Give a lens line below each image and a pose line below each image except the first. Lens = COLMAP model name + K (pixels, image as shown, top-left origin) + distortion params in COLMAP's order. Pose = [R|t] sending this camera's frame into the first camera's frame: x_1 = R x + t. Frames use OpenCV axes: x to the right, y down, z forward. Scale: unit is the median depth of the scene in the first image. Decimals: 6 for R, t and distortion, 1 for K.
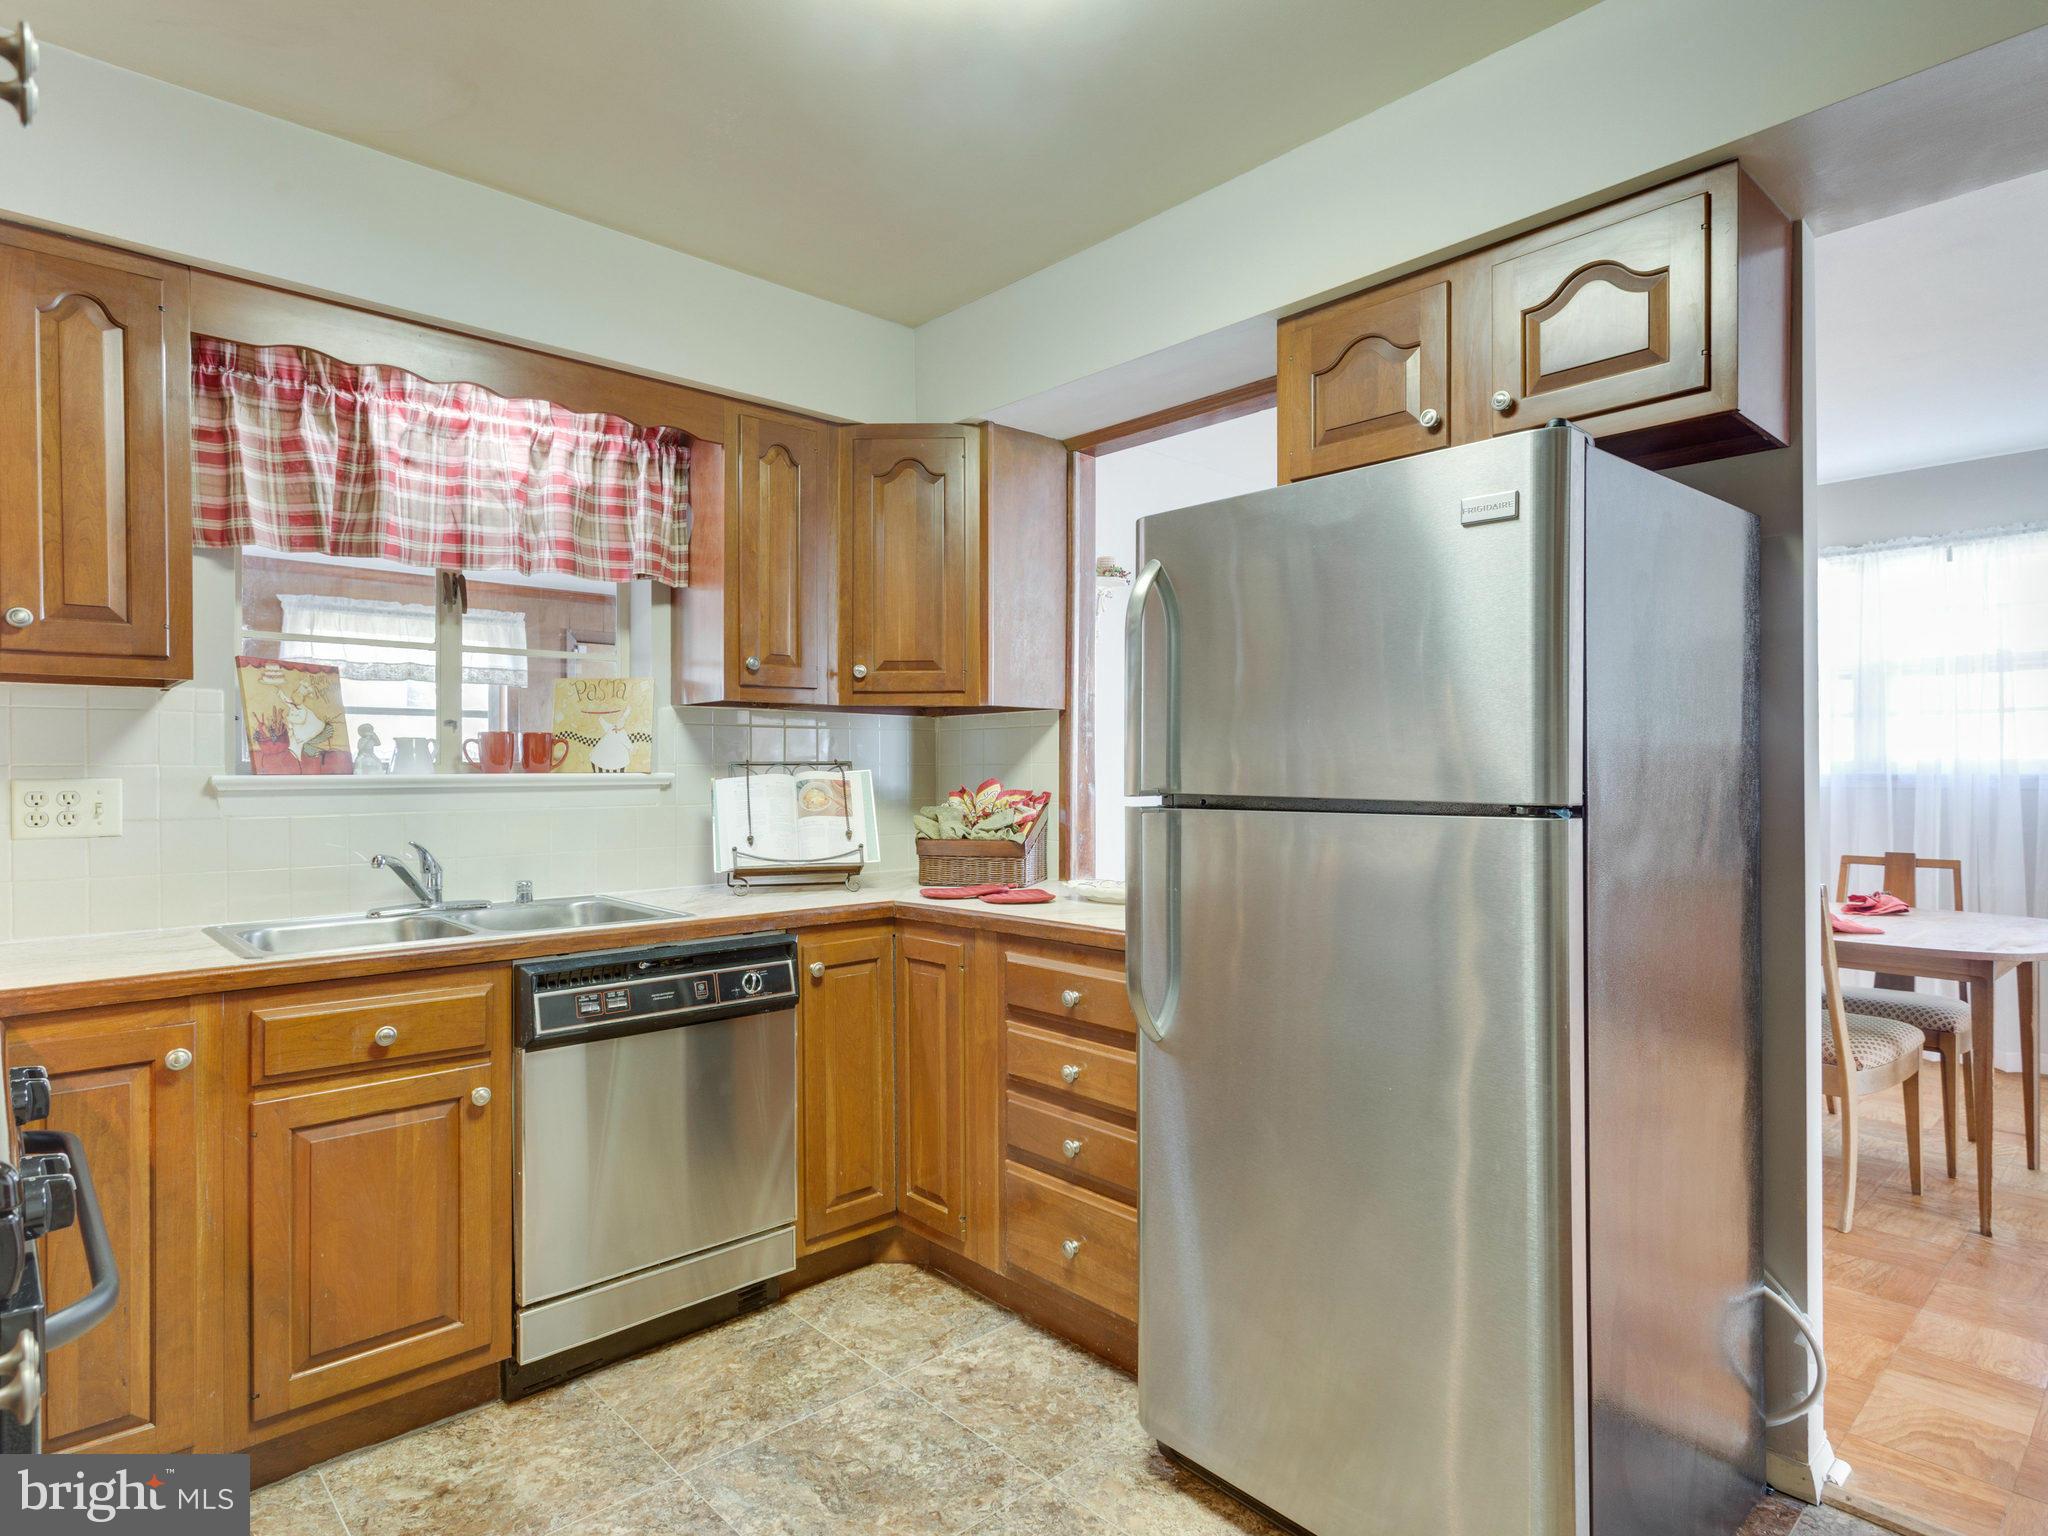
lens RADIAL K [[1138.0, 0, 1020.6], [0, 1138.0, 769.7], [0, 0, 1]] dist [-0.005388, 0.011127]
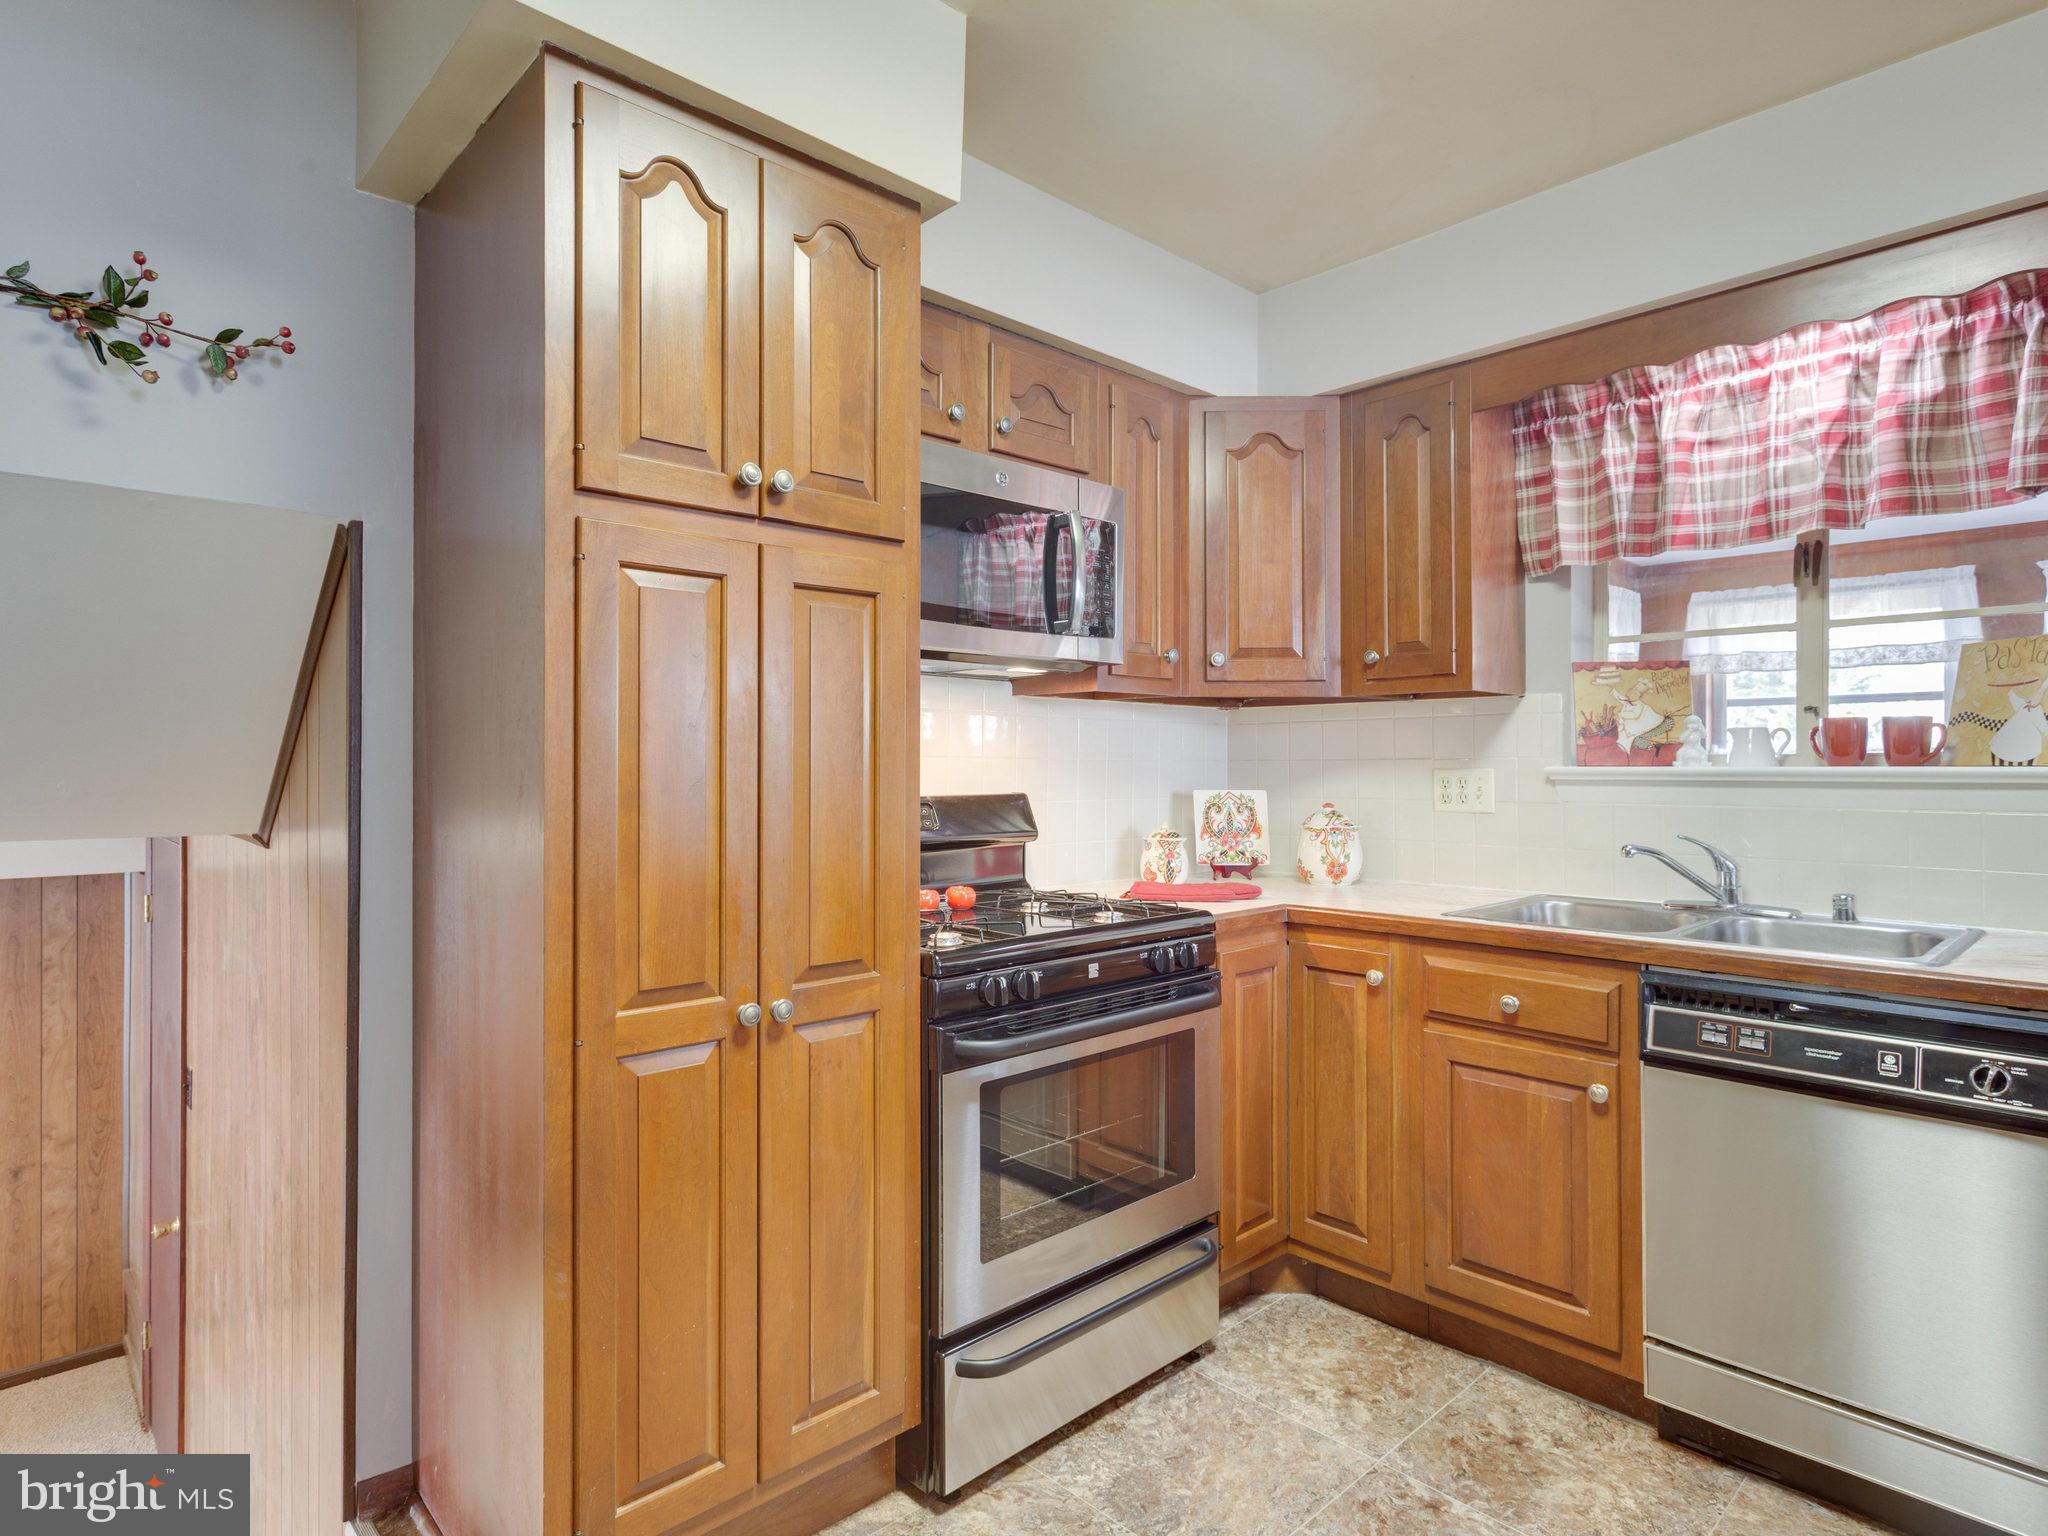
lens RADIAL K [[1107.7, 0, 1020.0], [0, 1107.7, 763.4], [0, 0, 1]] dist [-0.001159, 0.002072]
pose [[0.009158, 0.003241, -0.999953, 0.397906], [0.001548, 0.999994, 0.003255, -0.002631], [0.999957, -0.001577, 0.009153, 0.404652]]
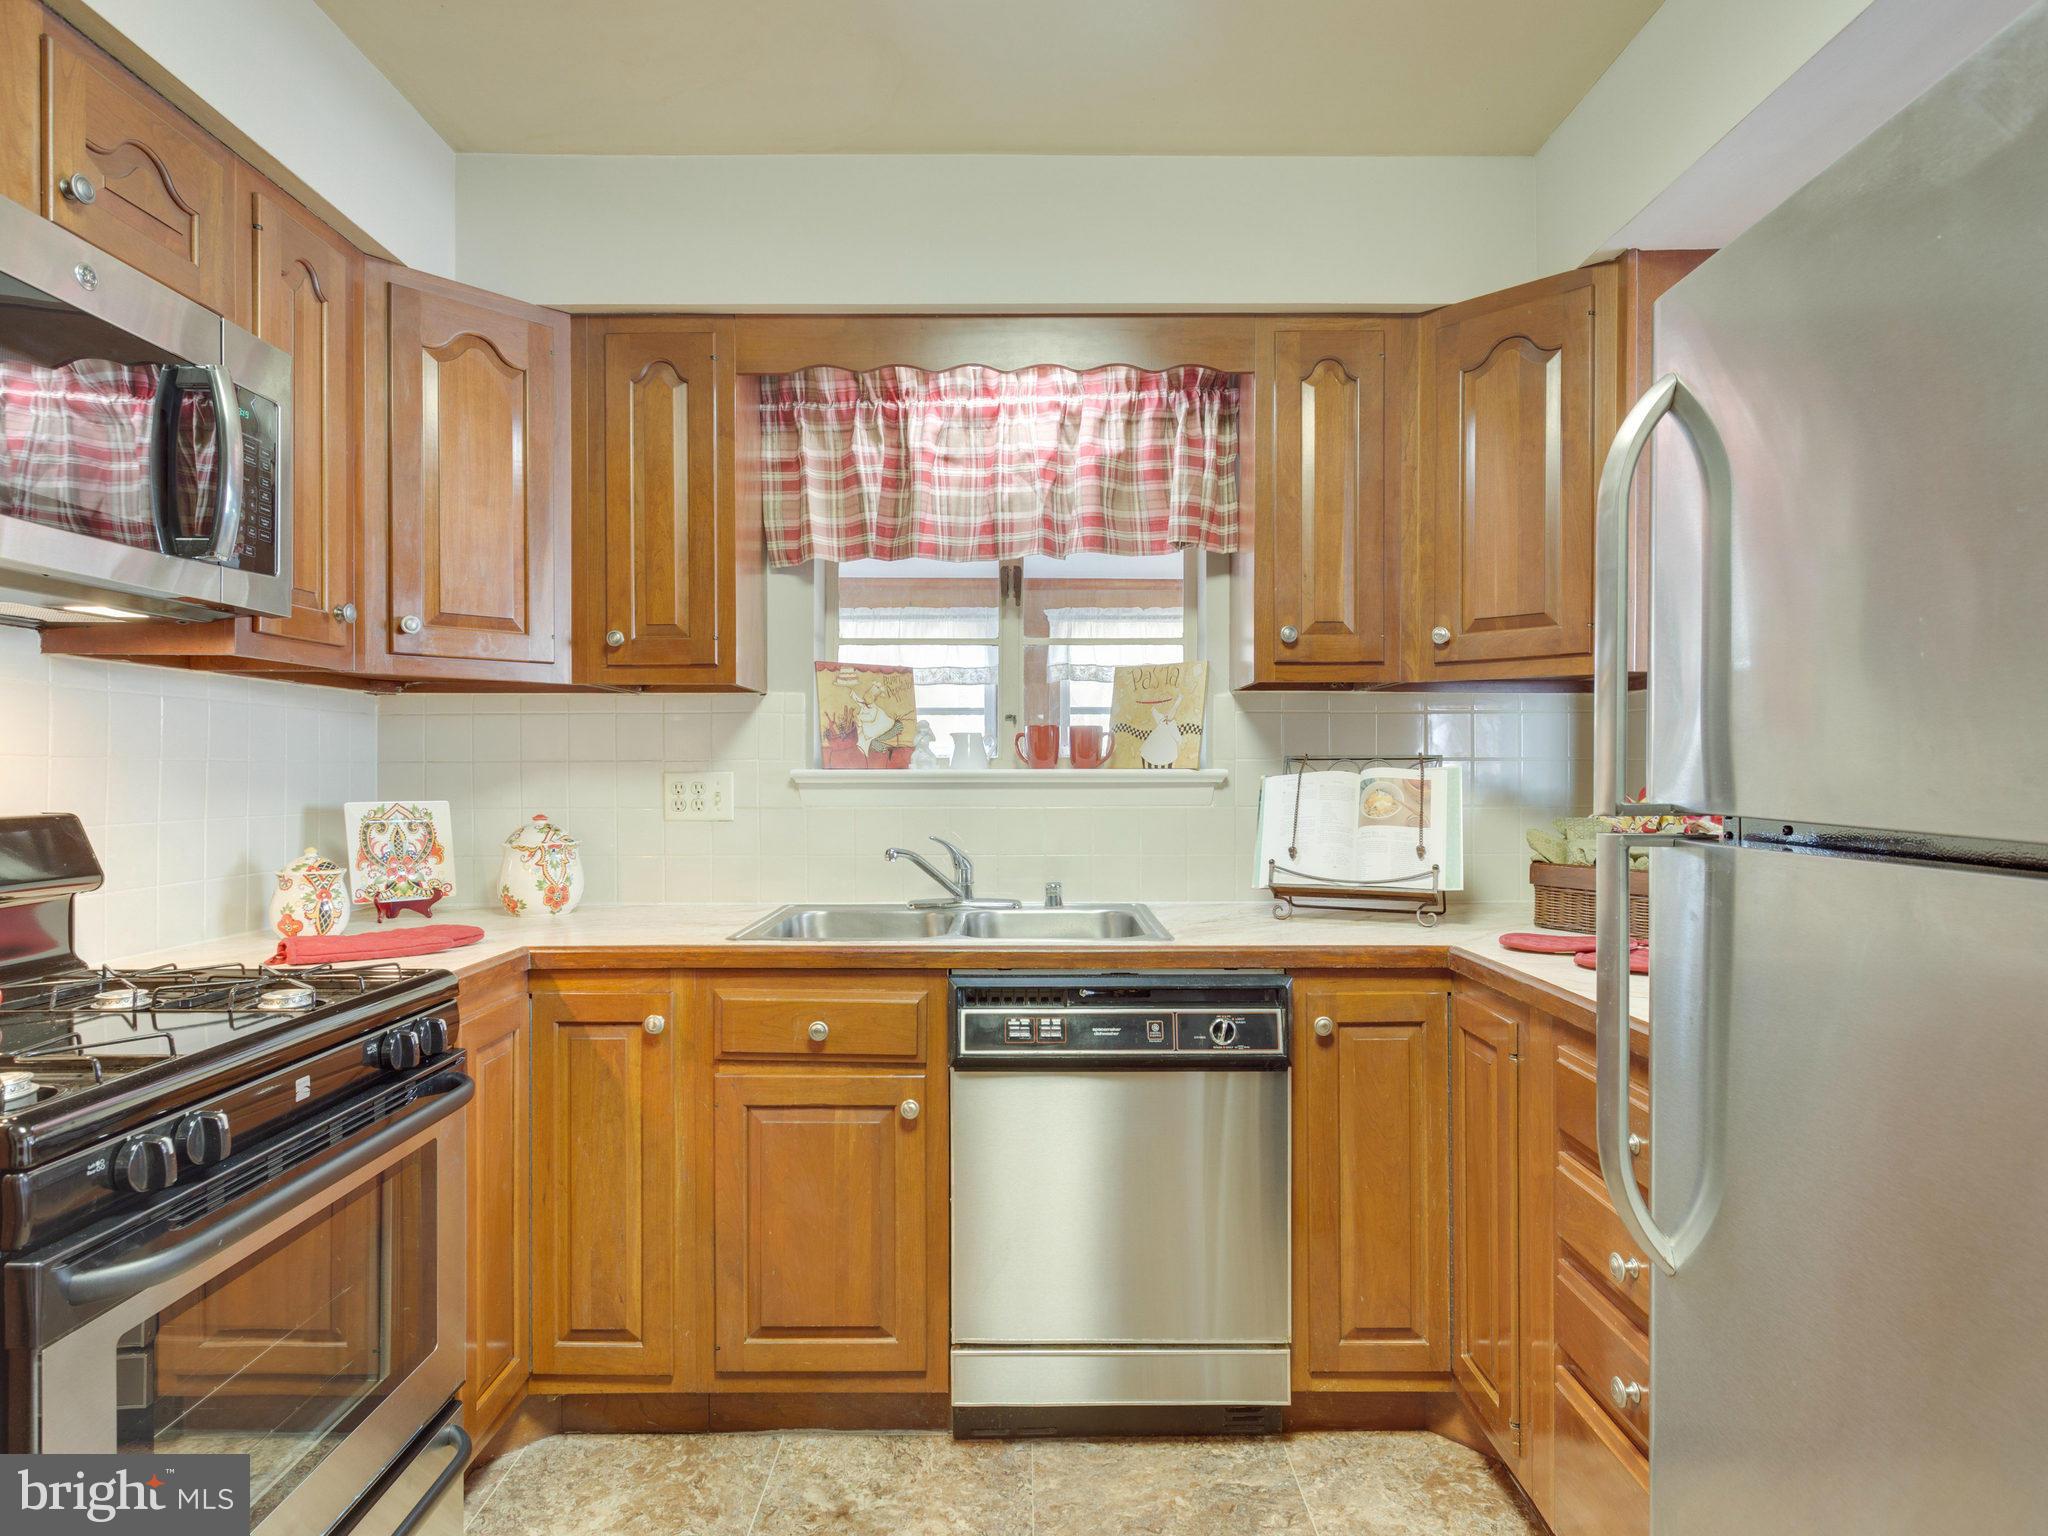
lens RADIAL K [[1138.0, 0, 1020.6], [0, 1138.0, 769.7], [0, 0, 1]] dist [-0.005388, 0.011127]
pose [[0.734657, 0.005085, -0.678419, 0.194891], [-0.002175, 0.999984, 0.005139, -0.000844], [0.678435, -0.002300, 0.734657, 0.302785]]
